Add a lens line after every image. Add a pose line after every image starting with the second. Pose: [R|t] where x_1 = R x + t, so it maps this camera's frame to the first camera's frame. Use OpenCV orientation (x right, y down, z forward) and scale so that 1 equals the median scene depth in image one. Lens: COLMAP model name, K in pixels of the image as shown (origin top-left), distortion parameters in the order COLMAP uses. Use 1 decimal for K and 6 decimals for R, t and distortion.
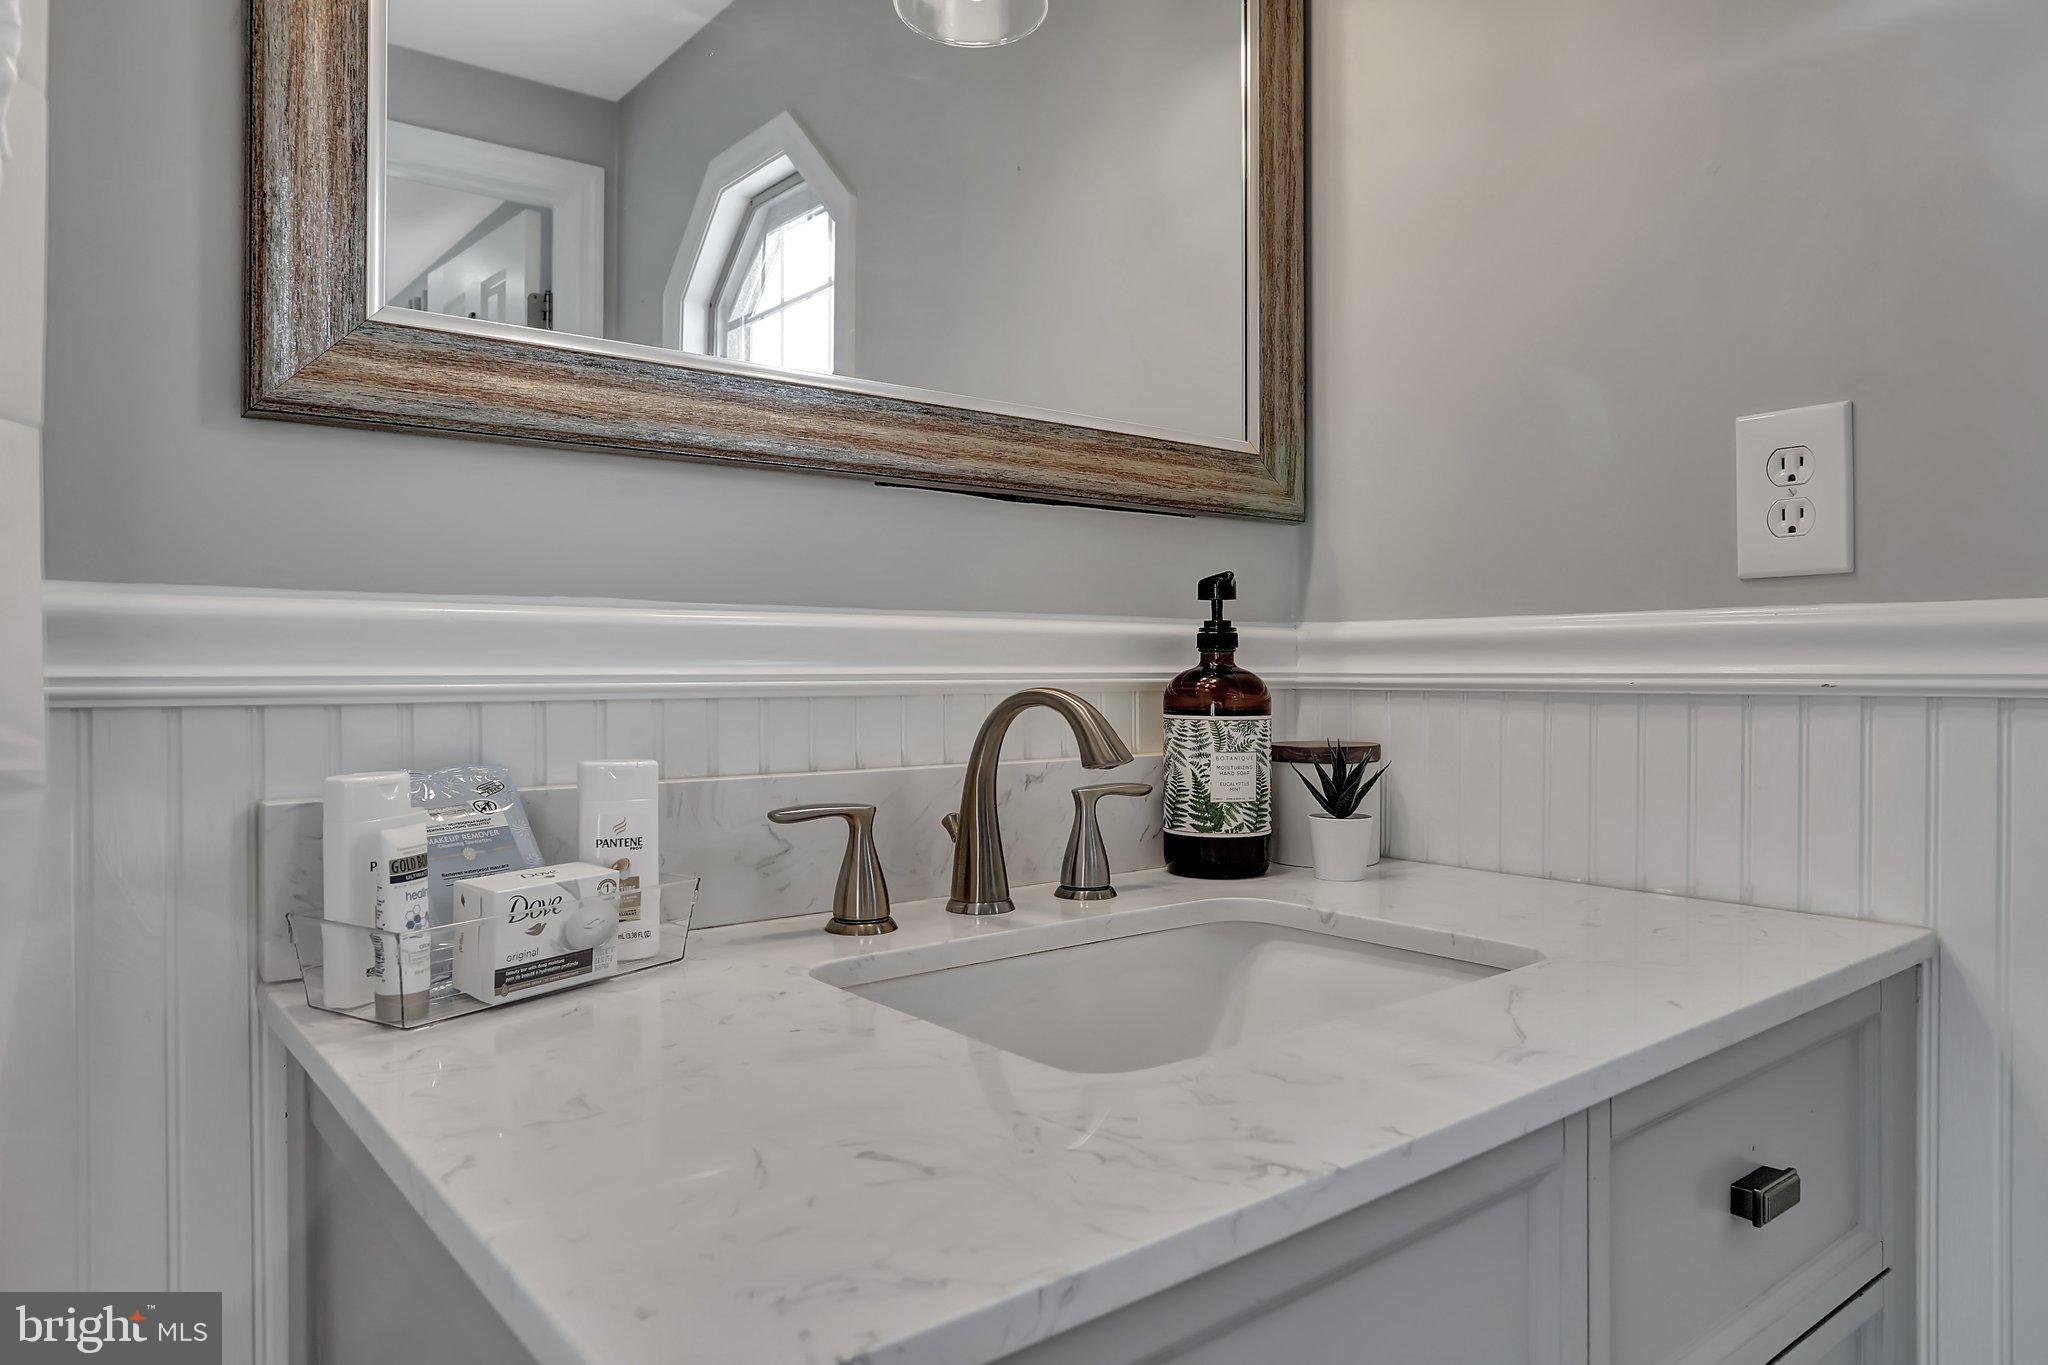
lens RADIAL K [[1323.4, 0, 1024.0], [0, 1323.4, 661.7], [0, 0, 1]] dist [-0.039640, 0.000581]
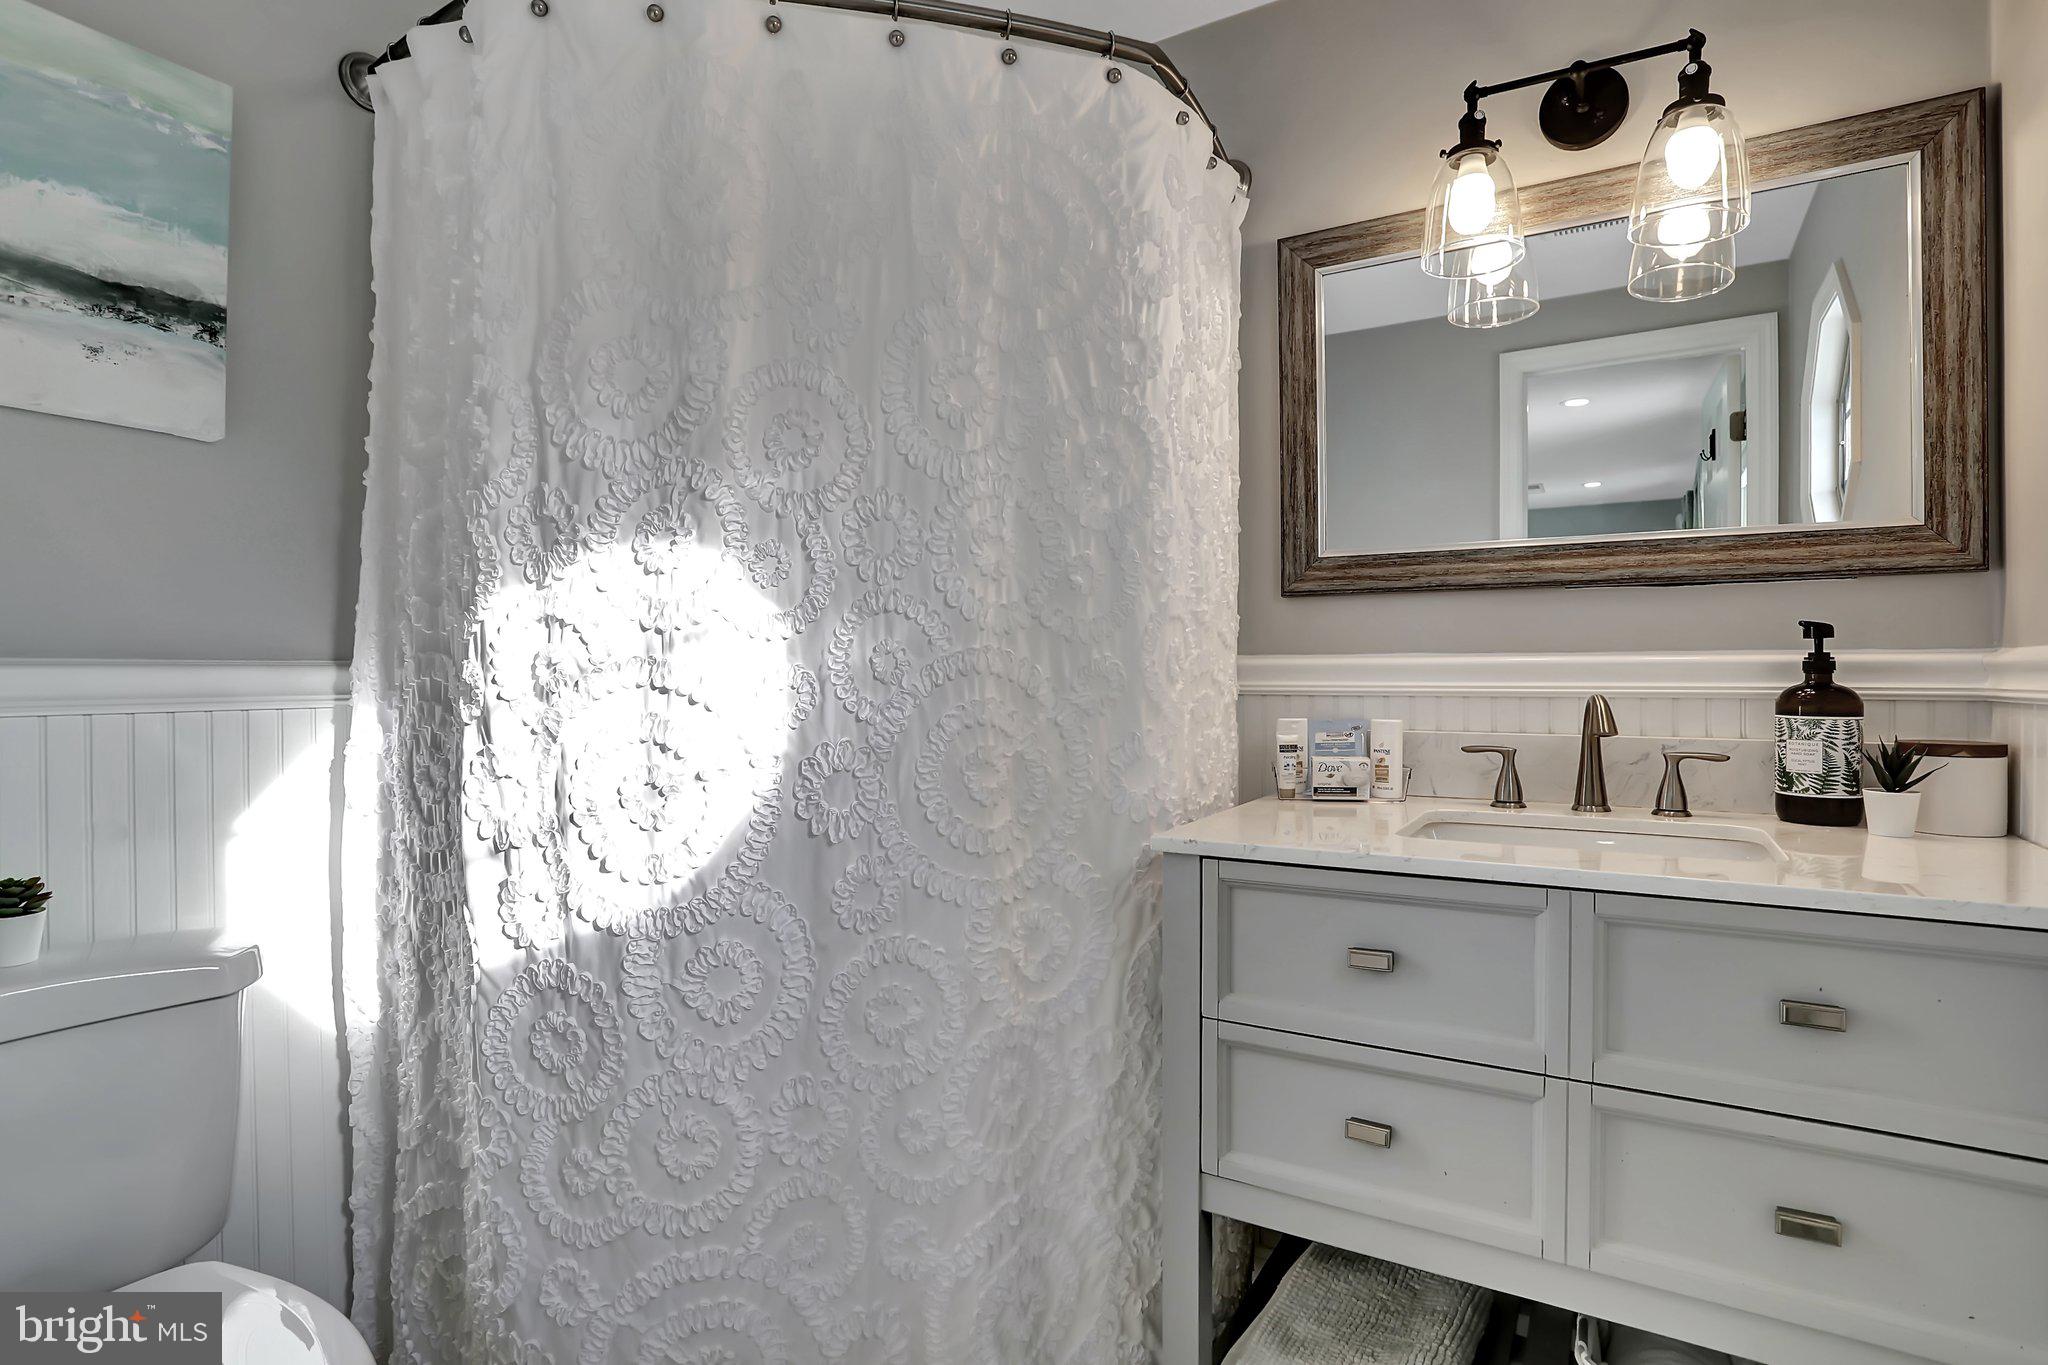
lens RADIAL K [[1003.4, 0, 1032.3], [0, 1003.4, 674.0], [0, 0, 1]] dist [-0.072553, 0.031795]
pose [[0.339980, 0.002438, -0.940429, 0.880840], [0.008526, 0.999948, 0.005675, -0.020672], [0.940394, -0.009947, 0.339942, -0.204903]]
